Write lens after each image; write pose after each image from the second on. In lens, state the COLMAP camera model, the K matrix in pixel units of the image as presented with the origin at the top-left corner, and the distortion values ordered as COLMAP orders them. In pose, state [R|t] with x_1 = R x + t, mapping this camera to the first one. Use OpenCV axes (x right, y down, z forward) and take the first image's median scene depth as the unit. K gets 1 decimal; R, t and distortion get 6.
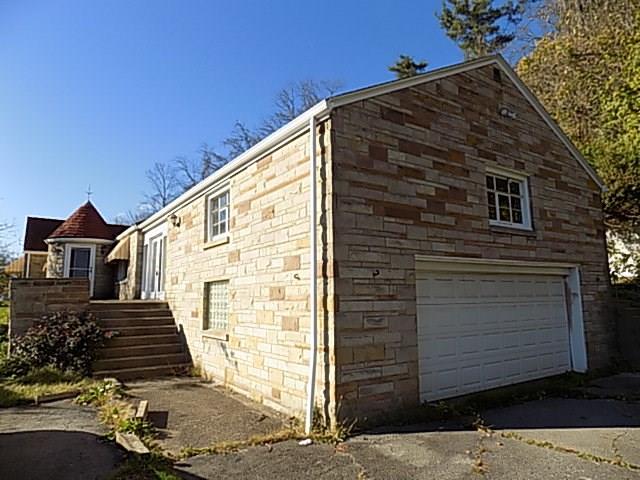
lens RADIAL K [[429.7, 0, 320.8], [0, 429.7, 237.0], [0, 0, 1]] dist [-0.062847, 0.066078]
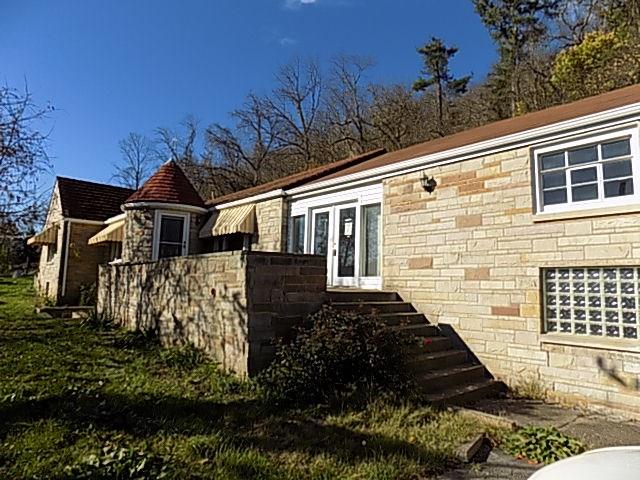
lens RADIAL K [[421.0, 0, 320.0], [0, 421.0, 240.0], [0, 0, 1]] dist [-0.038234, 0.000282]
pose [[0.990337, 0.046640, 0.130603, -0.391735], [-0.051402, 0.998122, 0.033331, 0.029268], [-0.128803, -0.039723, 0.990874, 0.189952]]
